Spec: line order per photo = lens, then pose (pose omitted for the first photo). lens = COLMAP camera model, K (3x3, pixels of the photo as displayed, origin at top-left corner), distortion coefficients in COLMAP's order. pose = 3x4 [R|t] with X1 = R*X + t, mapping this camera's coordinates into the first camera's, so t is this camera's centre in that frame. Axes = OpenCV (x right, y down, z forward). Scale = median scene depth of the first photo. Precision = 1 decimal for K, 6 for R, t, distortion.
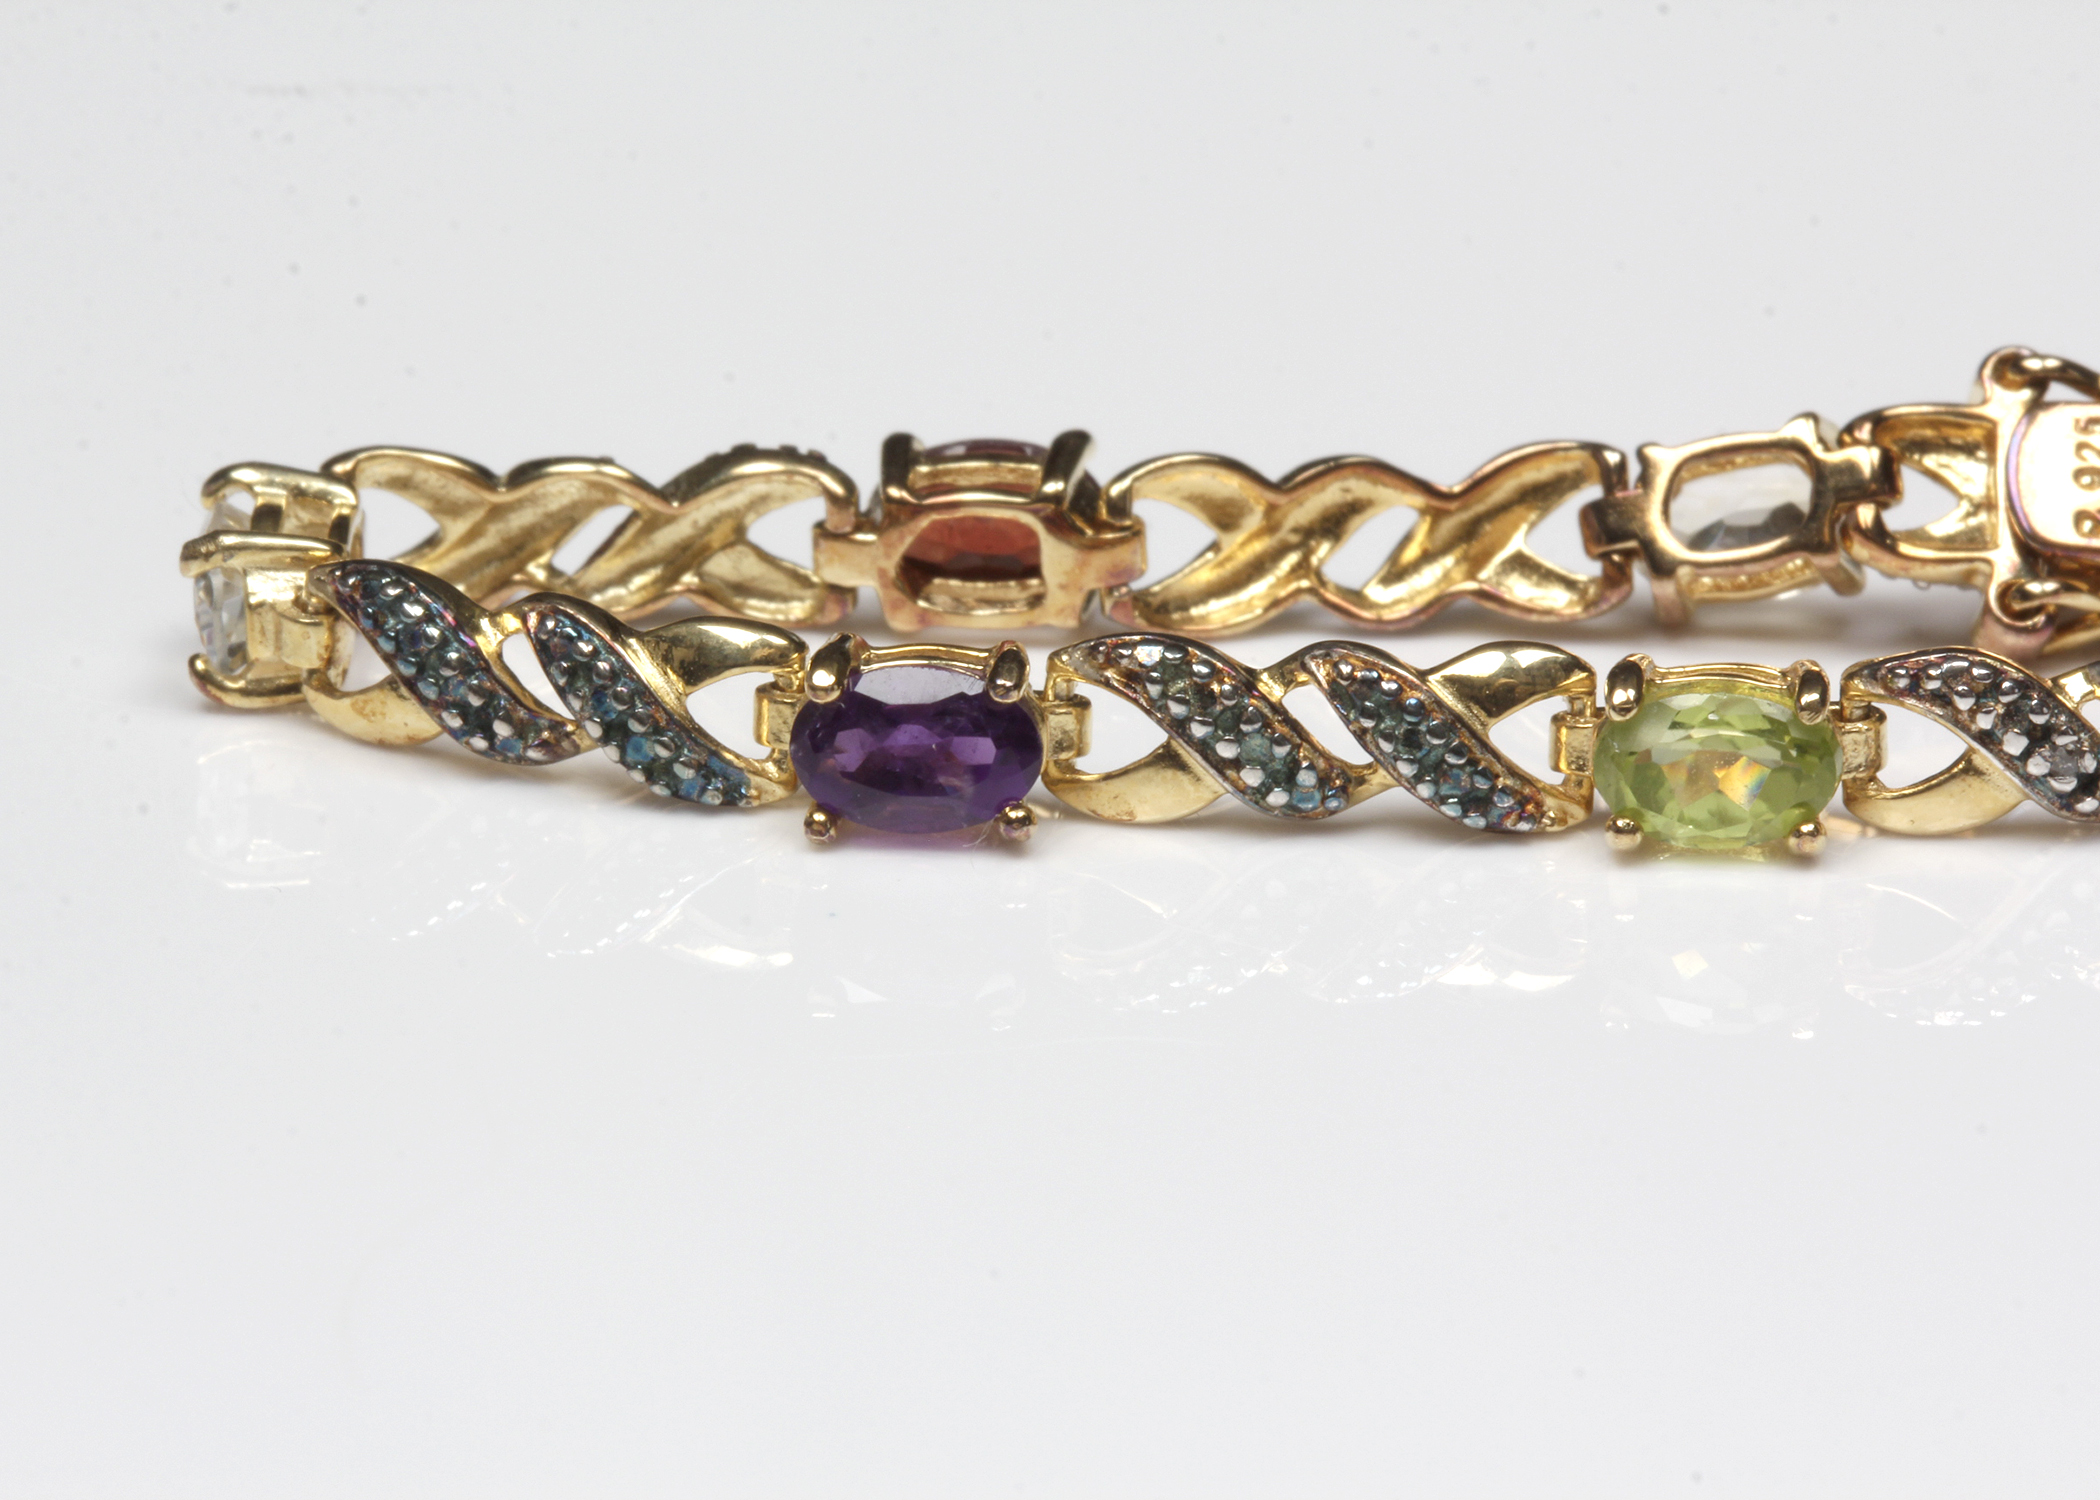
lens RADIAL K [[10271.3, 0, 1050.0], [0, 10271.3, 750.0], [0, 0, 1]] dist [-0.317571, 3.896488]
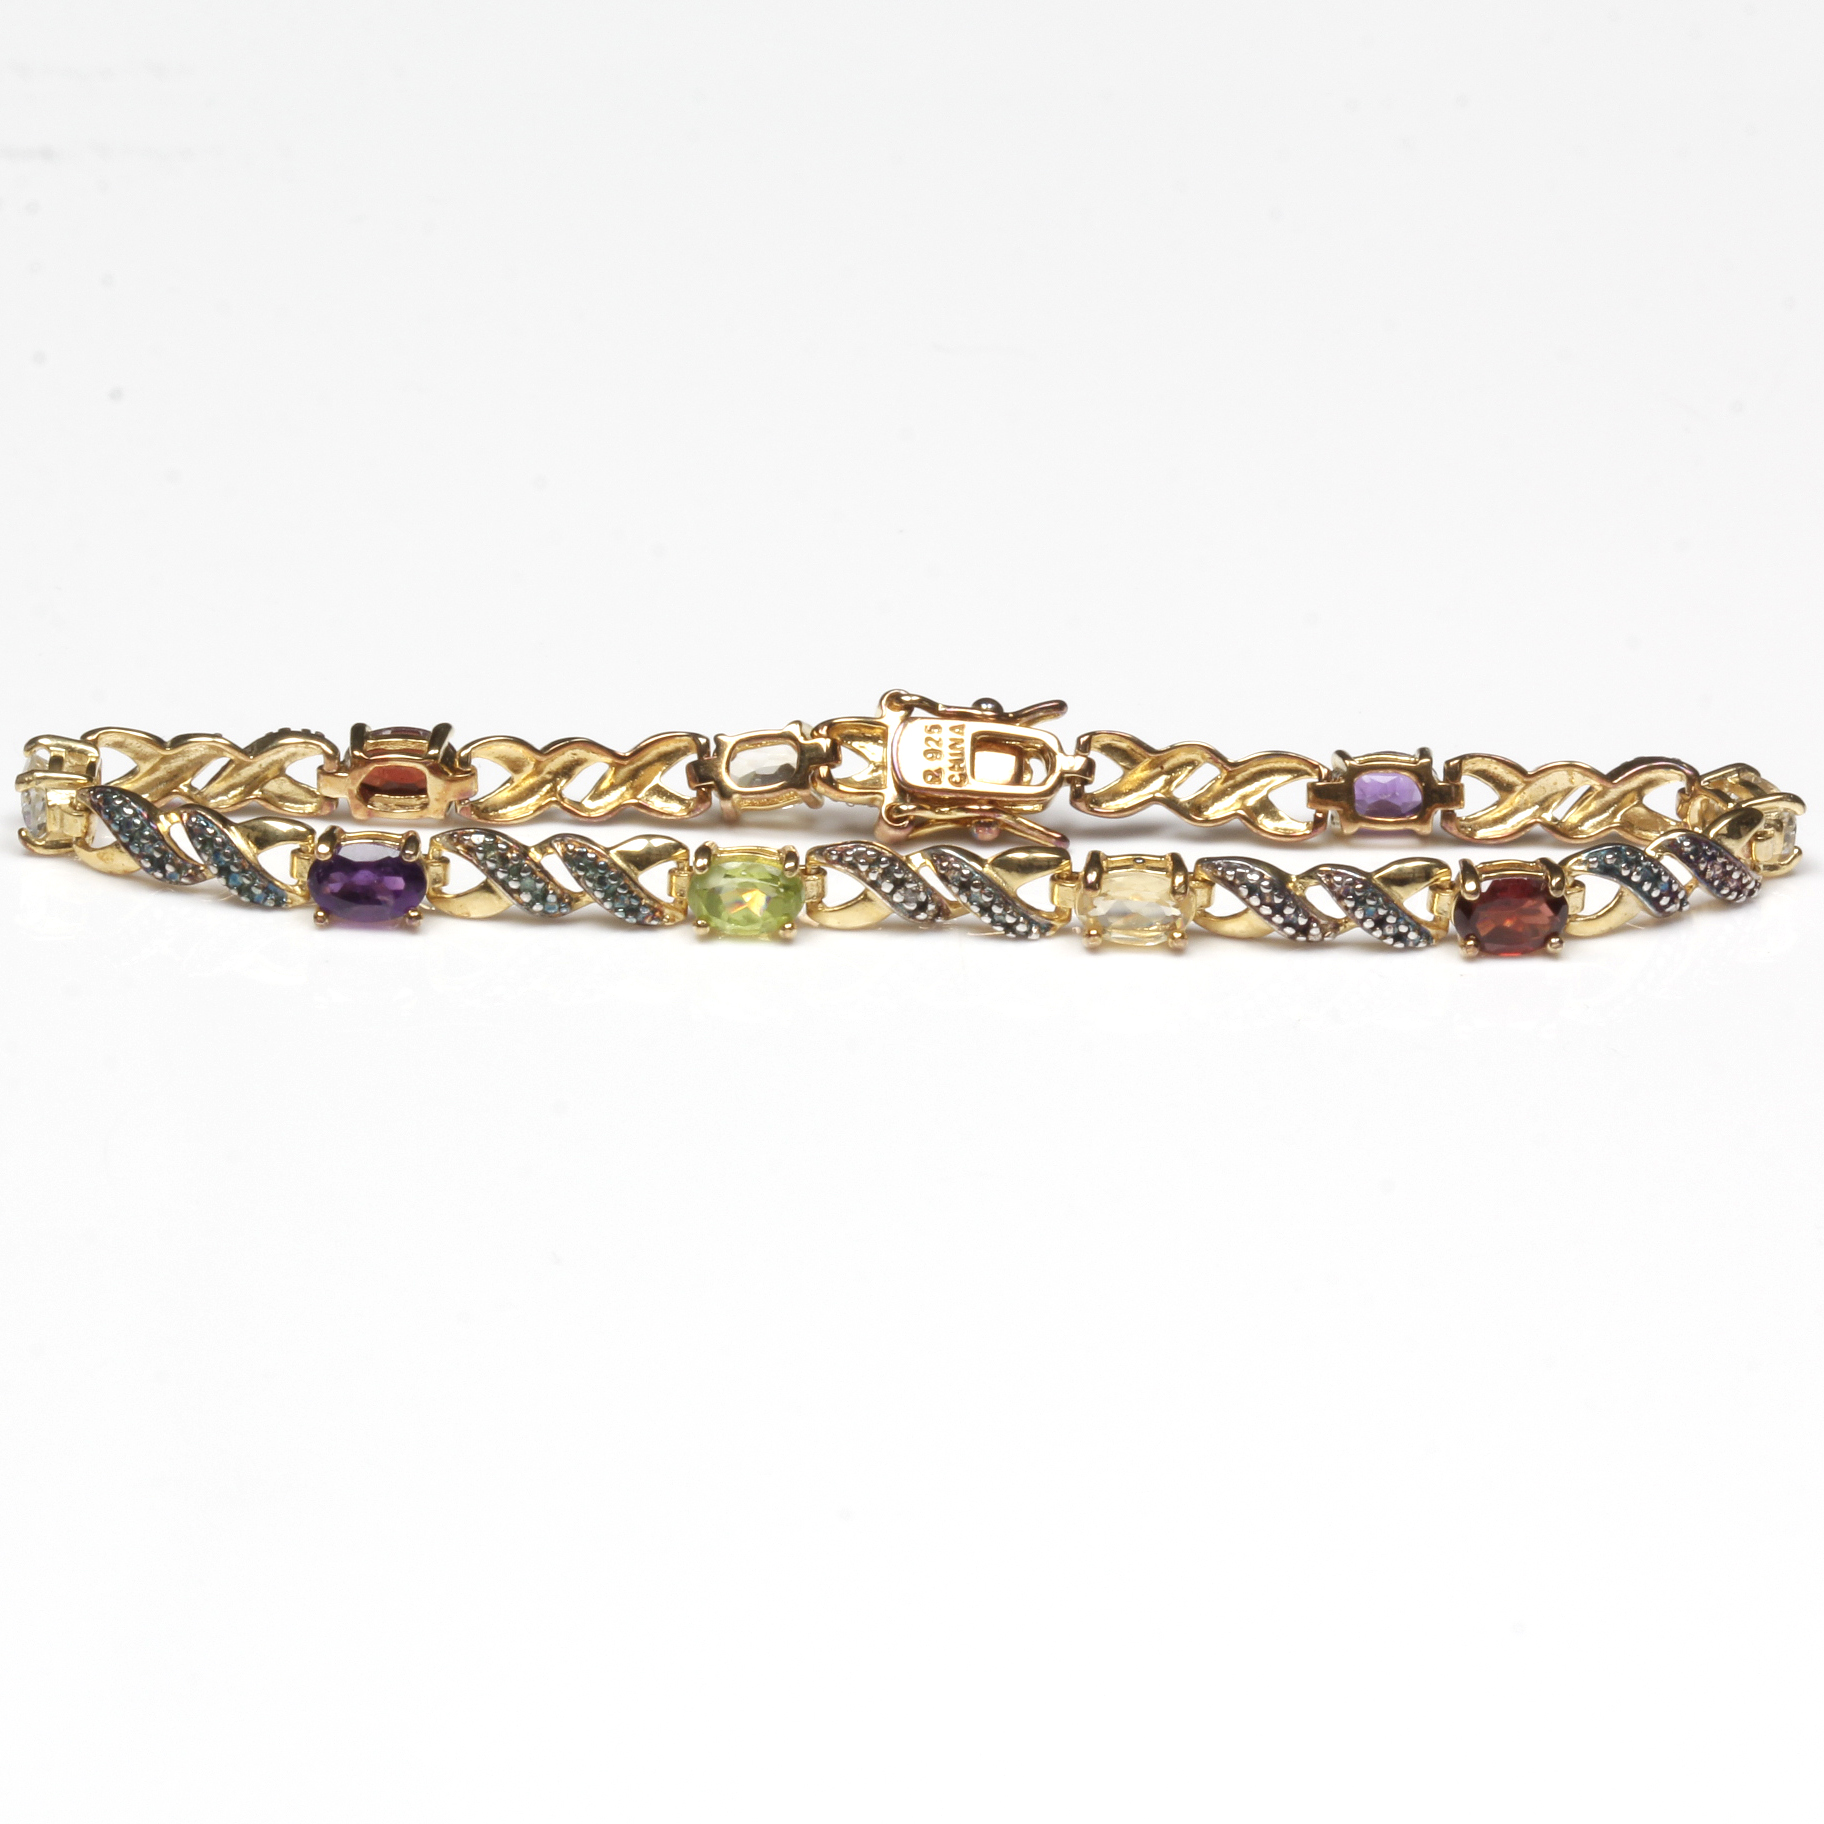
lens RADIAL K [[10263.8, 0, 912.0], [0, 10263.8, 912.0], [0, 0, 1]] dist [-0.671839, -0.331830]
pose [[0.998701, 0.011865, 0.049553, -0.005371], [-0.013926, 0.999044, 0.041444, -0.081792], [-0.049014, -0.042081, 0.997911, -1.091900]]
